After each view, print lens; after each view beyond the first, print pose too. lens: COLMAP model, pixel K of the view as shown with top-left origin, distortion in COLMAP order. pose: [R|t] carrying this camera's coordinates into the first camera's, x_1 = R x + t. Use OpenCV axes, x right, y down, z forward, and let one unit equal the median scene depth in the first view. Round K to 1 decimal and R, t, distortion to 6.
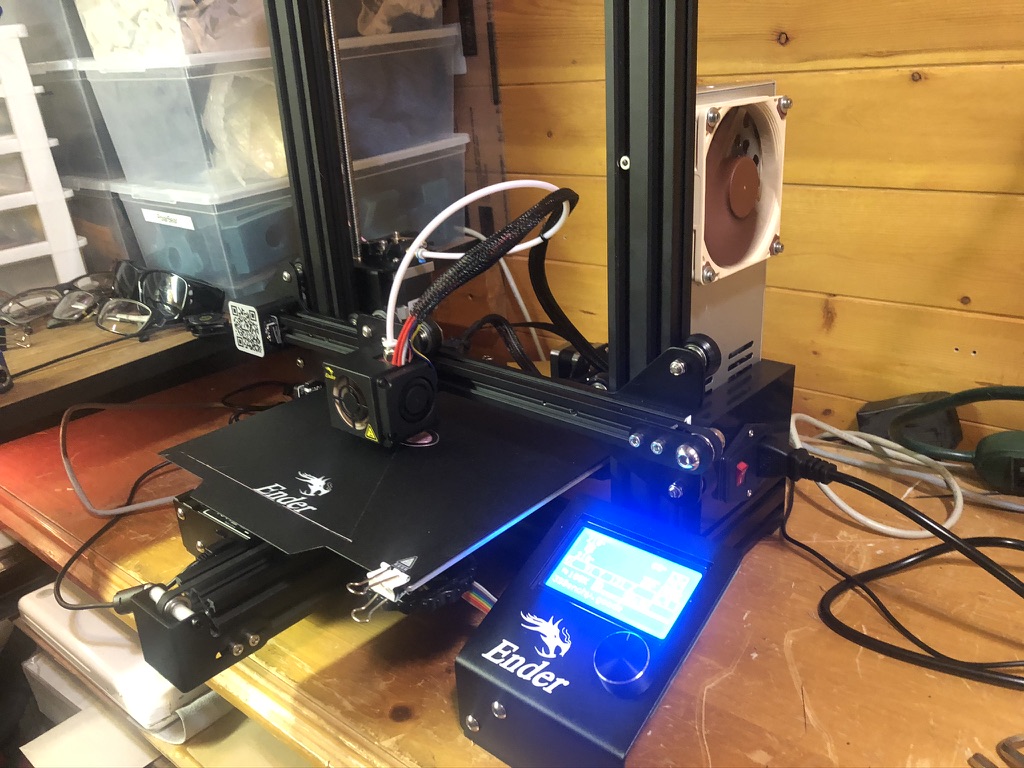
lens RADIAL K [[842.5, 0, 512.0], [0, 842.5, 384.0], [0, 0, 1]] dist [-0.002691, -0.001482]
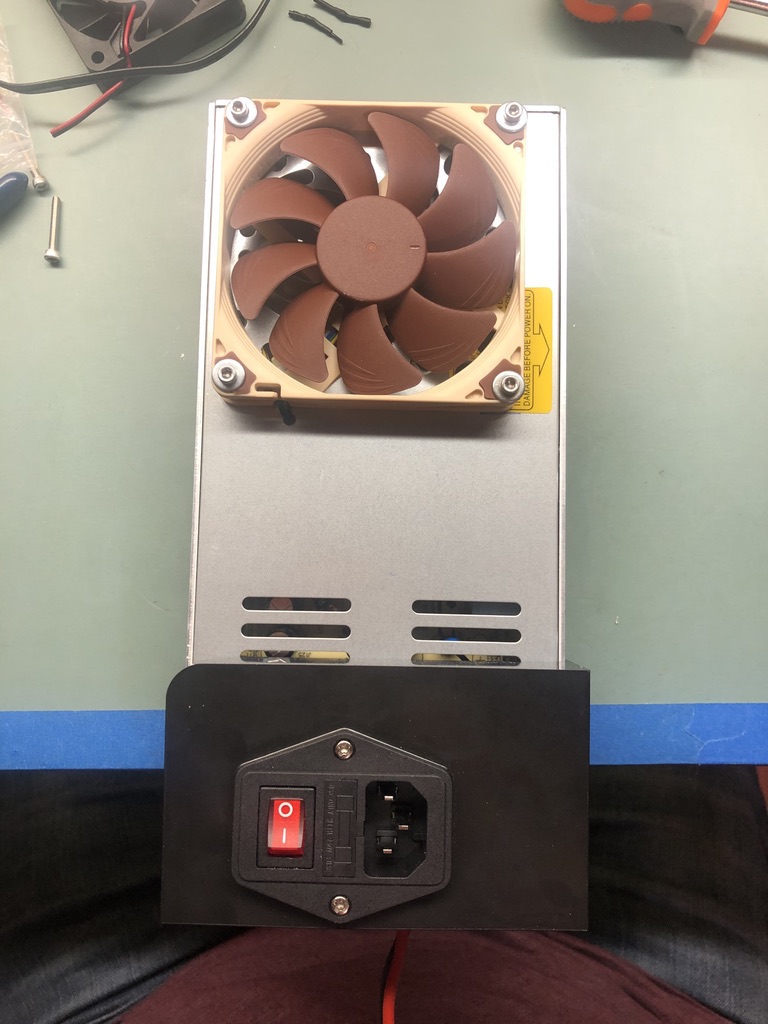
lens RADIAL K [[842.5, 0, 384.0], [0, 842.5, 512.0], [0, 0, 1]] dist [-0.002691, -0.001482]
pose [[0.656841, 0.012569, -0.753924, 0.647019], [-0.324455, 0.907274, -0.267549, 0.058626], [0.680653, 0.420351, 0.600013, 0.703406]]
